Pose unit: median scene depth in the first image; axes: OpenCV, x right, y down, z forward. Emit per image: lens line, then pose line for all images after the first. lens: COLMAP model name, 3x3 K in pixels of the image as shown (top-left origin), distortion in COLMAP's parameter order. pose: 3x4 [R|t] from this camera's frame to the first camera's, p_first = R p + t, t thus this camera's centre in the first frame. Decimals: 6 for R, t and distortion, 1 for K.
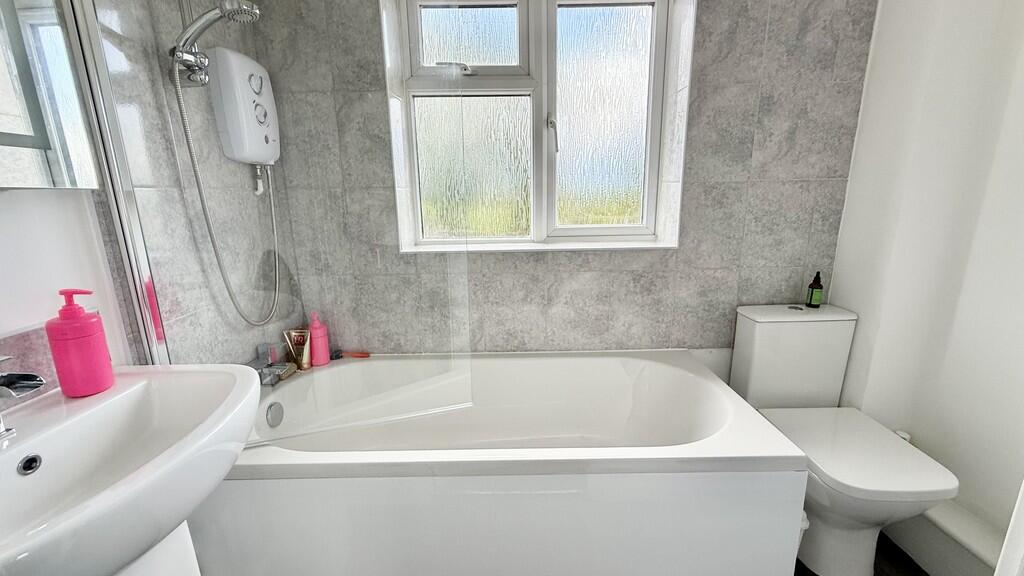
lens RADIAL K [[405.1, 0, 506.4], [0, 405.1, 286.4], [0, 0, 1]] dist [0.000618, -0.000325]
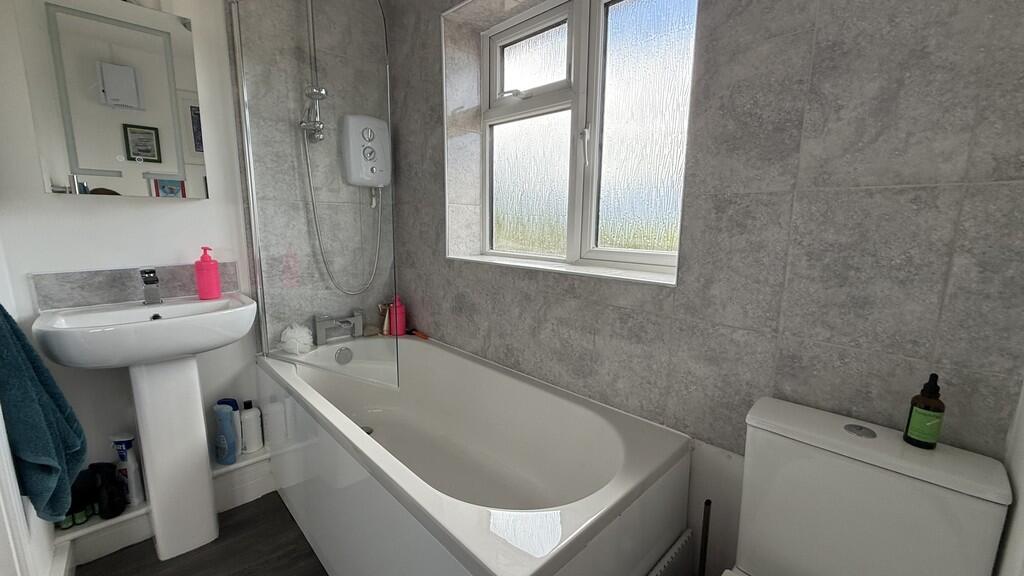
lens RADIAL K [[405.1, 0, 504.8], [0, 405.1, 286.7], [0, 0, 1]] dist [0.000618, -0.000325]
pose [[0.698379, 0.142133, -0.701473, 0.724319], [-0.182166, 0.983106, 0.017836, -0.053071], [0.692158, 0.115328, 0.712472, 0.289232]]
